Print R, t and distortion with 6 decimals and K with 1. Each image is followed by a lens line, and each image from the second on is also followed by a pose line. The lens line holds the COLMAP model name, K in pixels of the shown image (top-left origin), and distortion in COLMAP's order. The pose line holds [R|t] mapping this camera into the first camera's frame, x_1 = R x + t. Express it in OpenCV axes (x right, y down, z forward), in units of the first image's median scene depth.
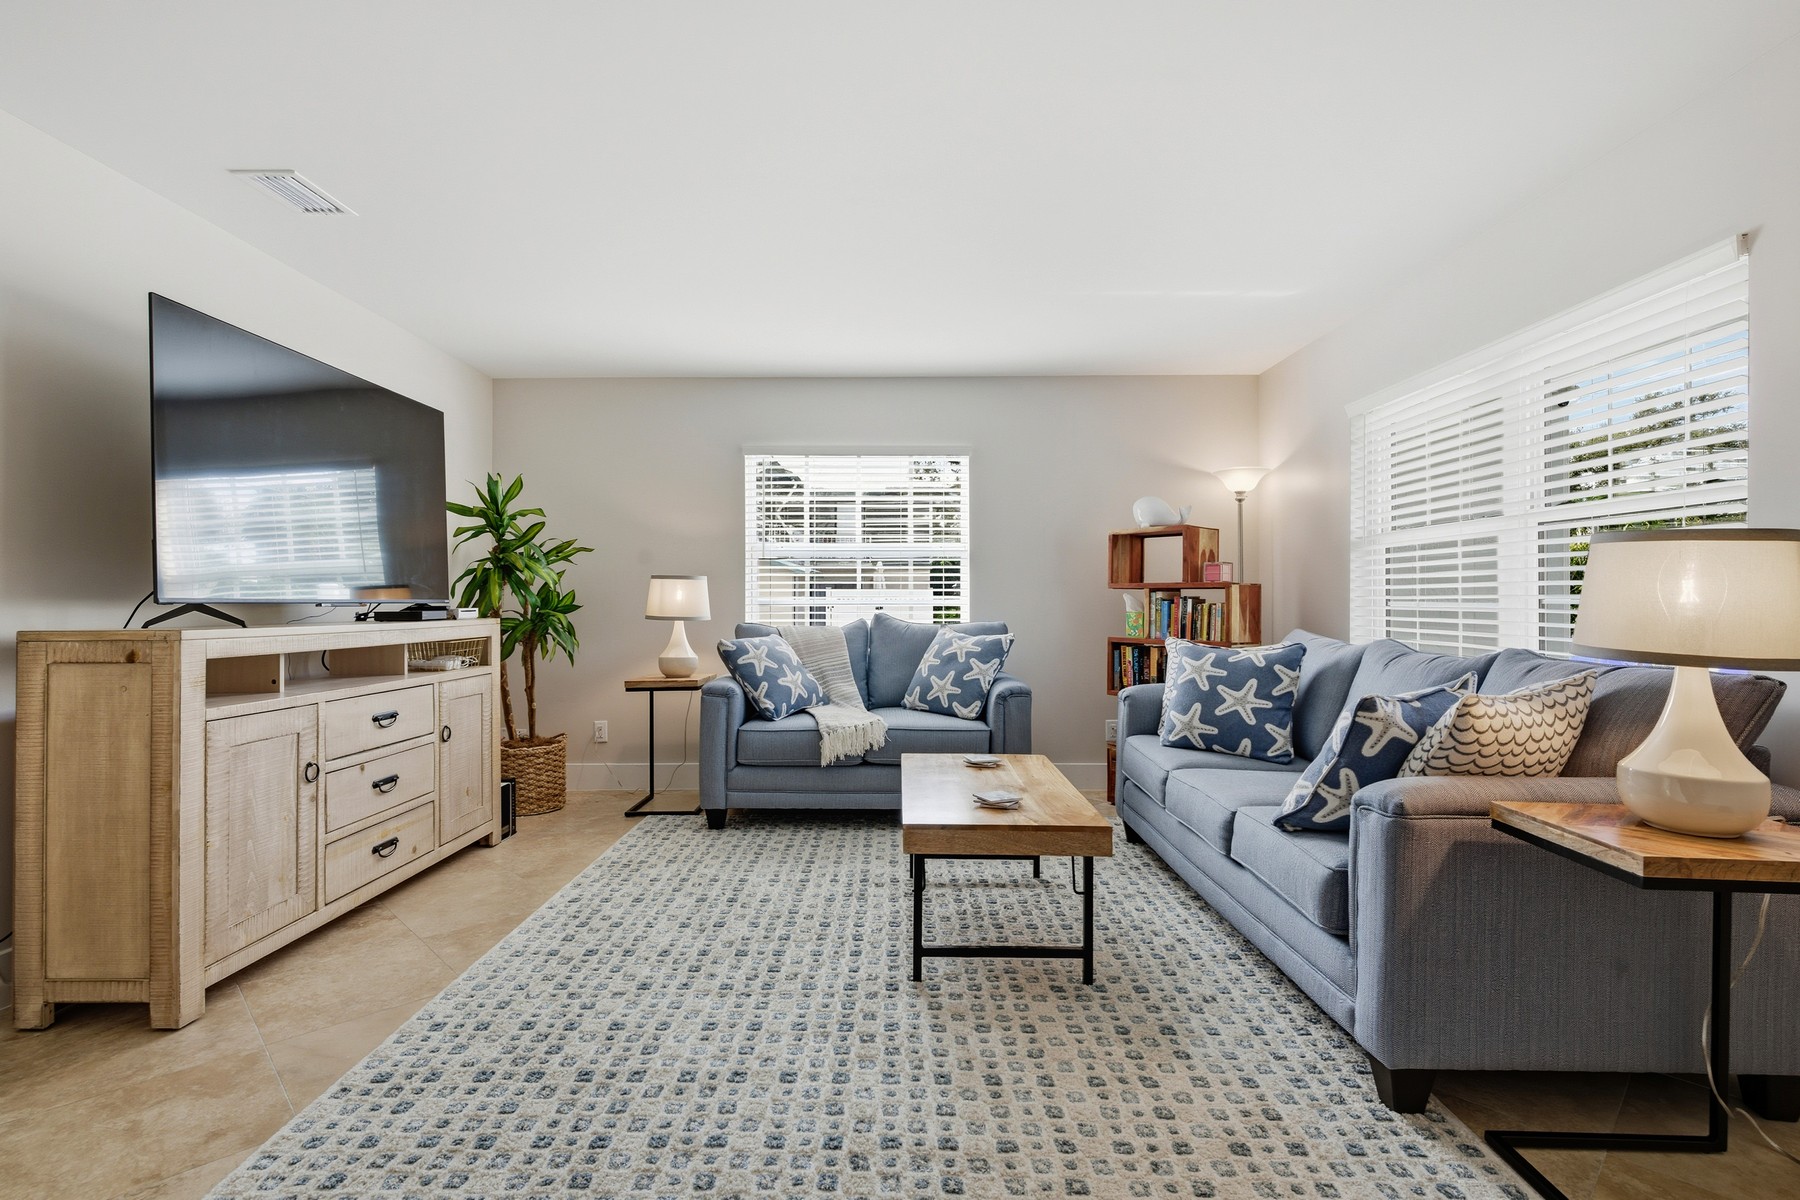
lens RADIAL K [[862.9, 0, 905.7], [0, 862.9, 598.2], [0, 0, 1]] dist [0.001432, -0.000510]
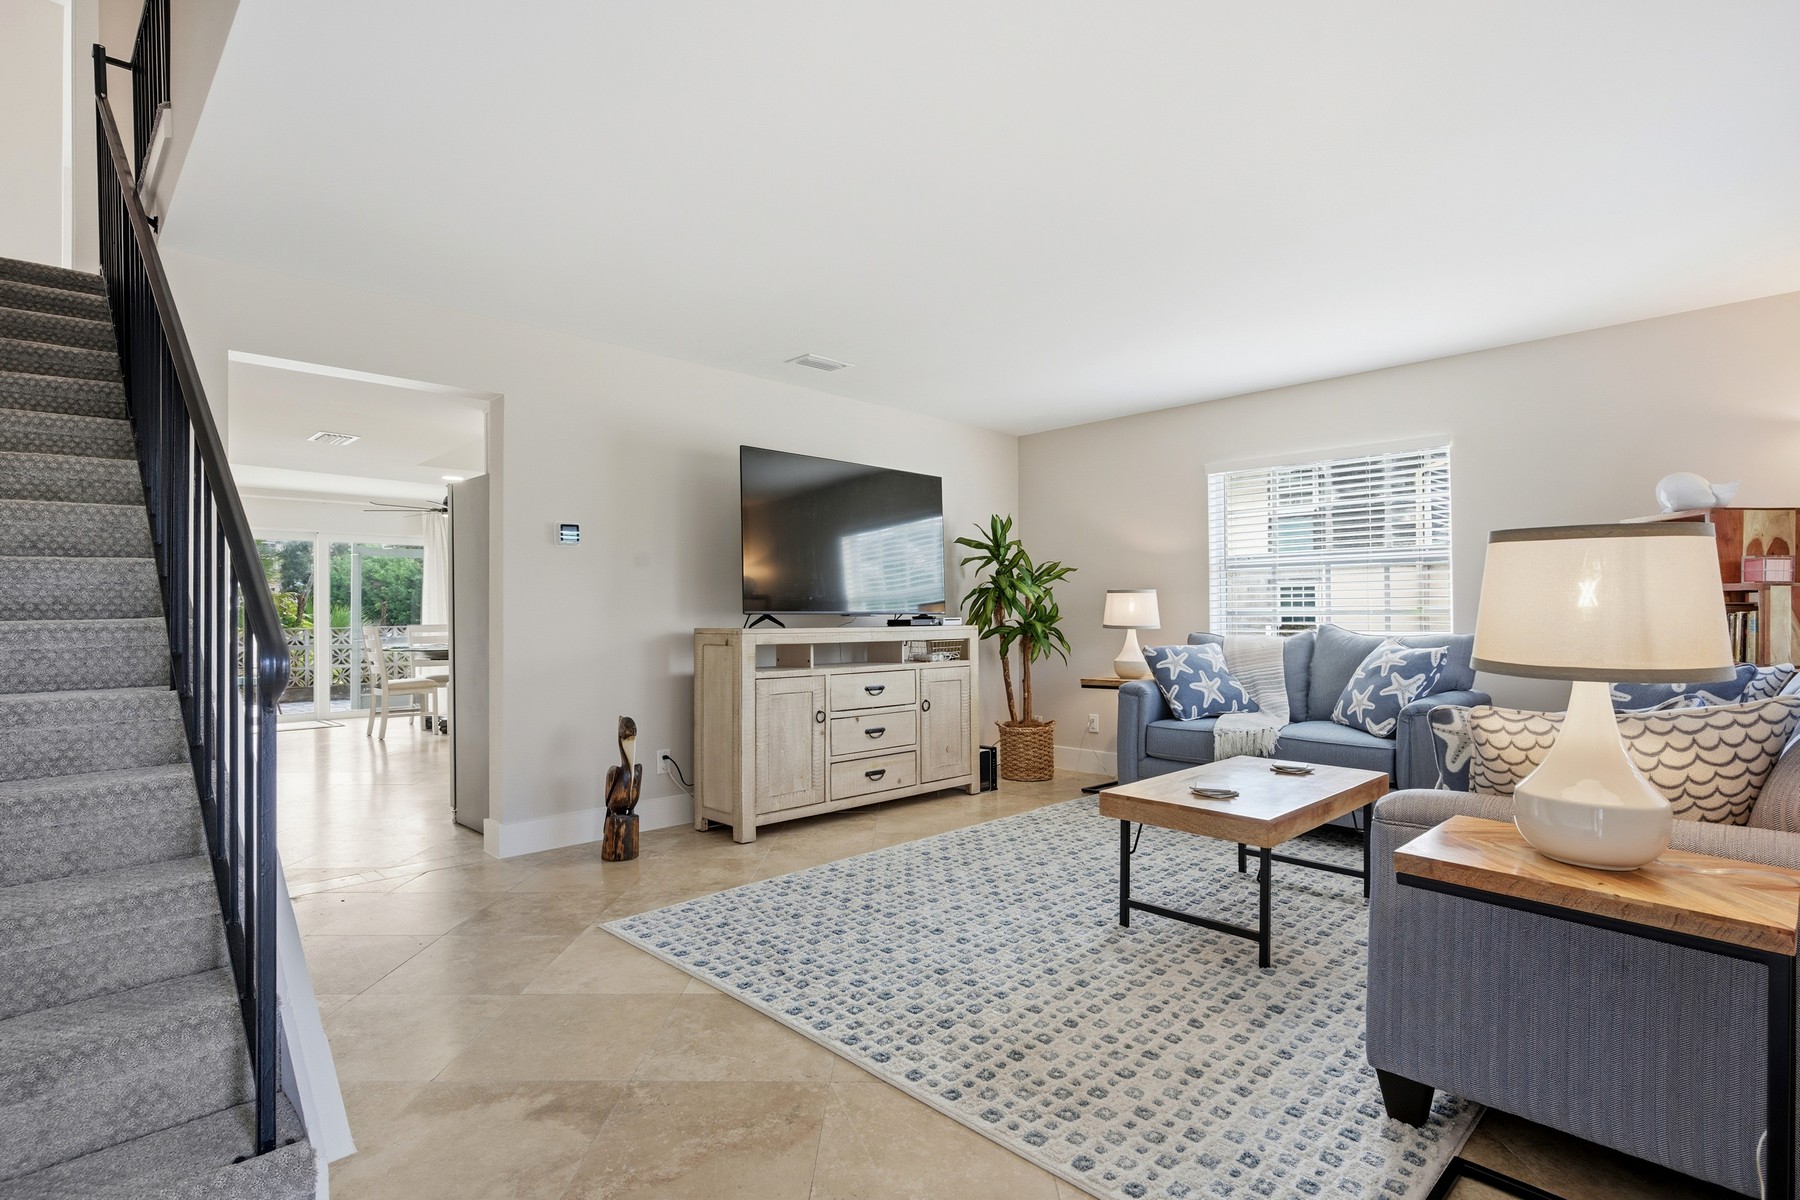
lens RADIAL K [[903.7, 0, 907.1], [0, 903.7, 604.6], [0, 0, 1]] dist [0.002487, -0.000139]
pose [[0.707667, -0.009352, -0.706484, 0.510717], [0.004296, 0.999951, -0.008934, 0.003467], [0.706533, 0.003287, 0.707672, -0.080848]]
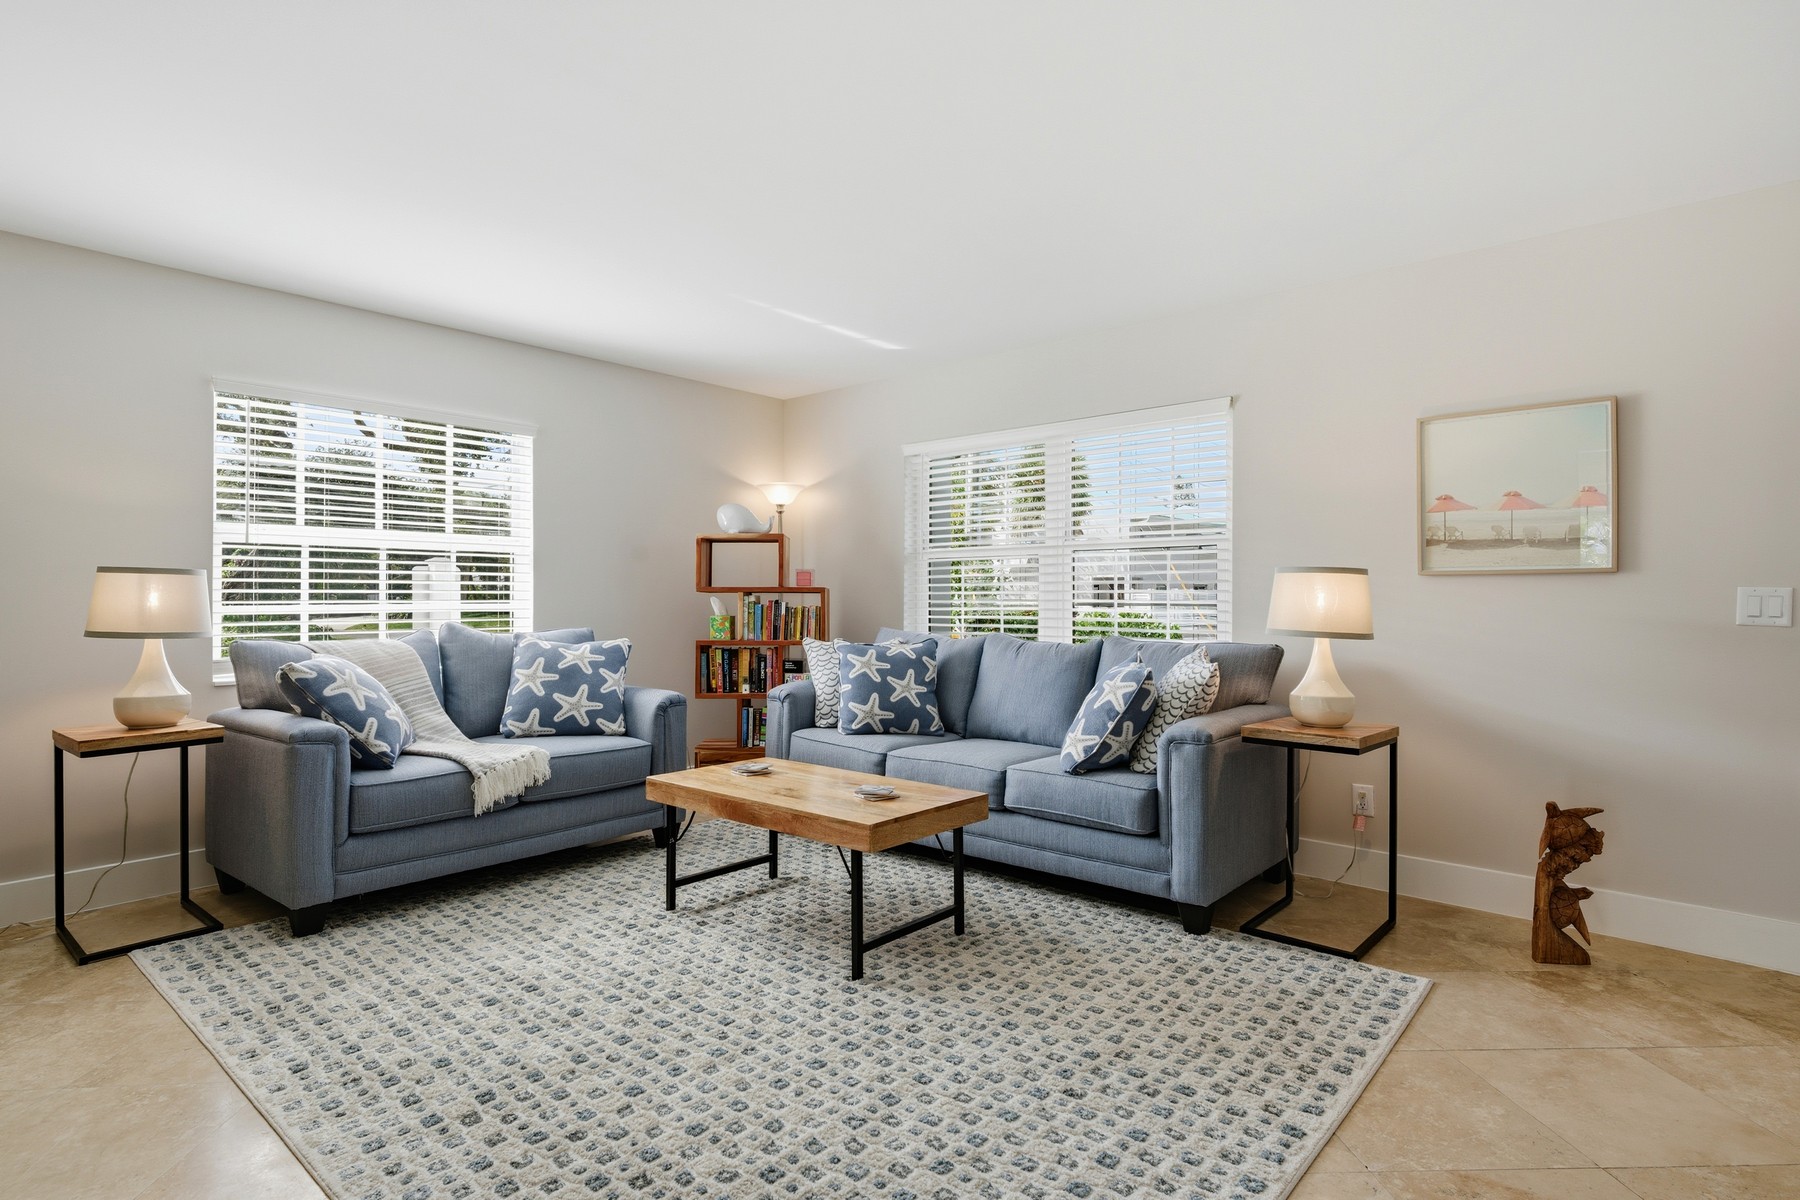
lens RADIAL K [[903.7, 0, 907.1], [0, 903.7, 604.6], [0, 0, 1]] dist [0.002487, -0.000139]
pose [[0.654608, -0.005798, 0.755946, -0.552577], [0.001876, 0.999980, 0.006046, -0.003113], [-0.755966, -0.002540, 0.654606, 0.189790]]
